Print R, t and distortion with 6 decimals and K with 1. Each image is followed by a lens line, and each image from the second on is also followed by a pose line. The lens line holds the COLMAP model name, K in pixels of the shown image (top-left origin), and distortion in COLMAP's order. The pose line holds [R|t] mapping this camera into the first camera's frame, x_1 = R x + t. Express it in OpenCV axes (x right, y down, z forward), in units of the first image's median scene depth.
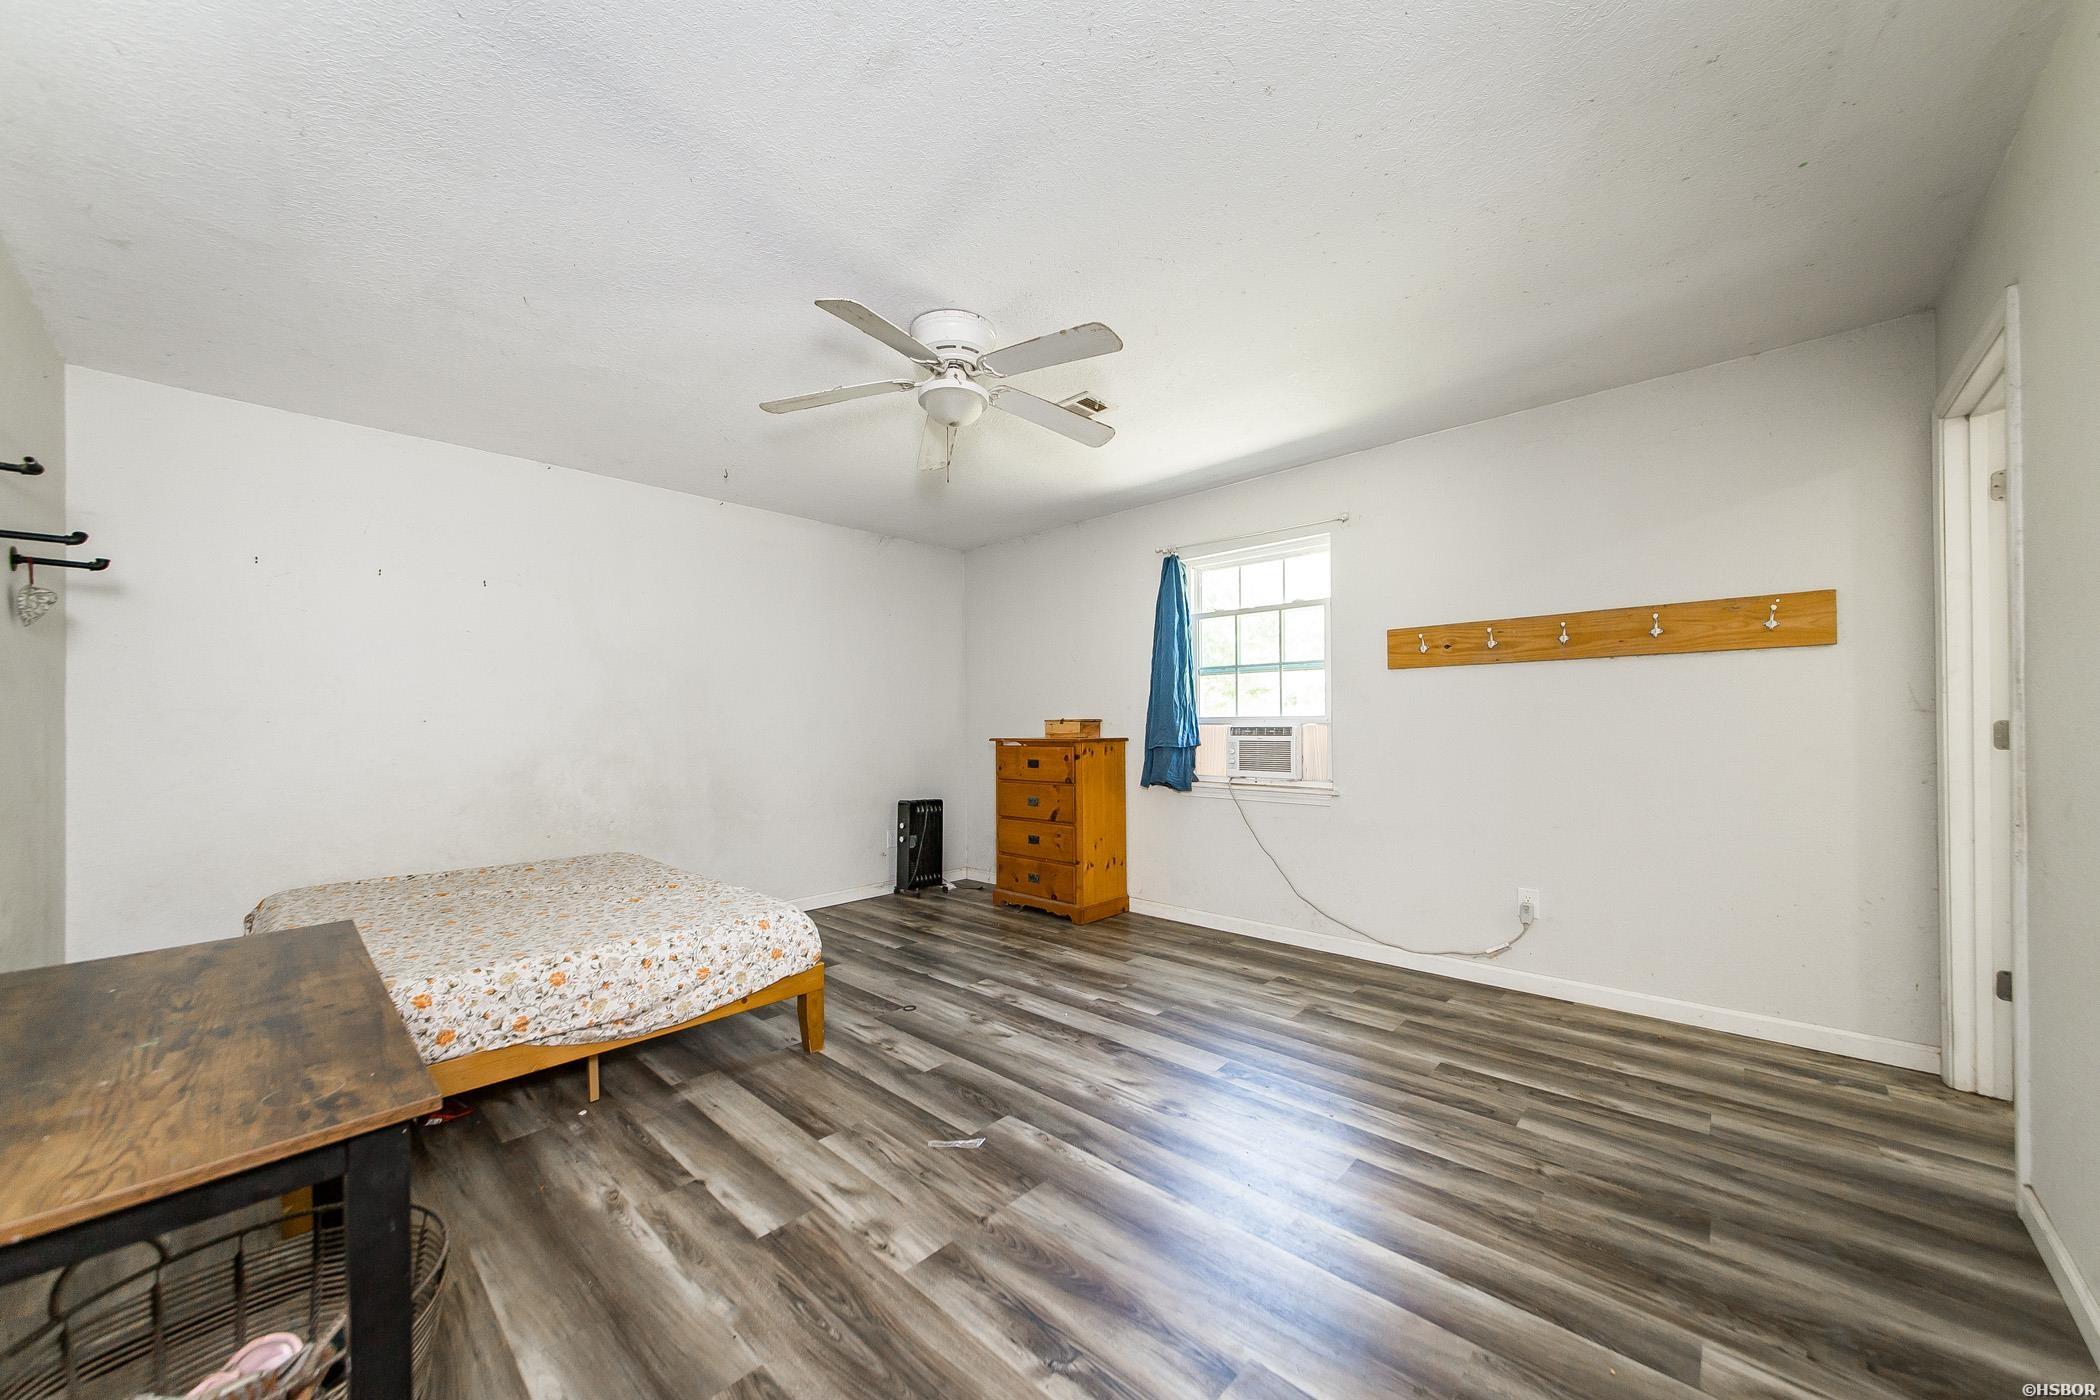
lens RADIAL K [[759.7, 0, 1063.1], [0, 759.7, 713.3], [0, 0, 1]] dist [-0.011201, 0.002537]
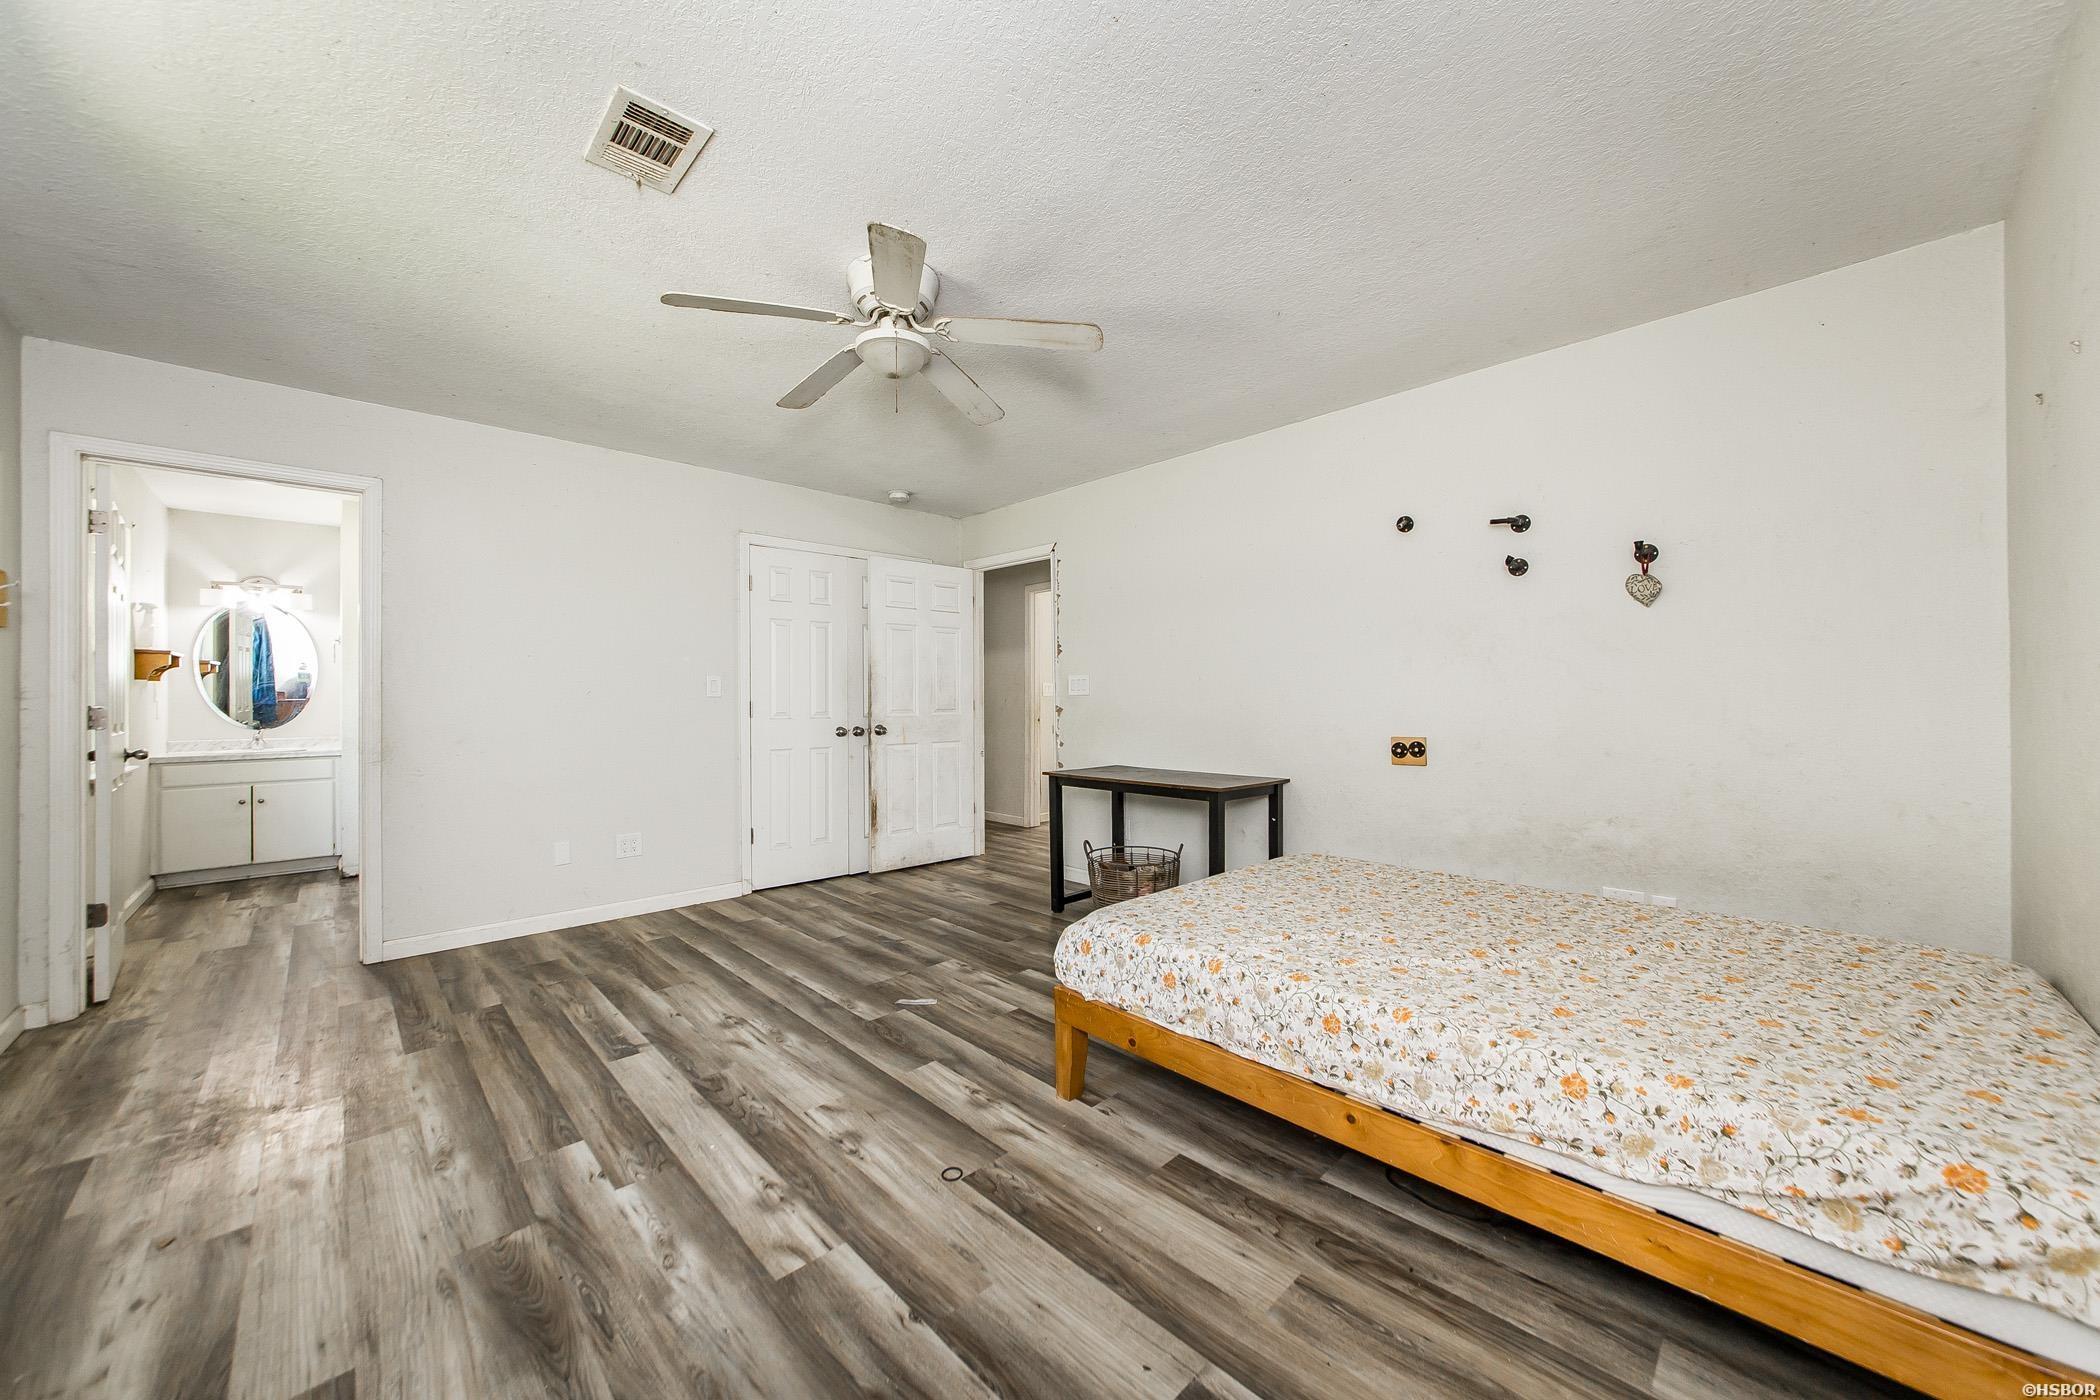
lens RADIAL K [[759.7, 0, 1053.9], [0, 759.7, 703.8], [0, 0, 1]] dist [-0.011201, 0.002537]
pose [[-0.998075, 0.018024, 0.059344, -0.396351], [0.017713, 0.999827, -0.005759, 0.035221], [-0.059438, -0.004697, -0.998221, 1.943393]]
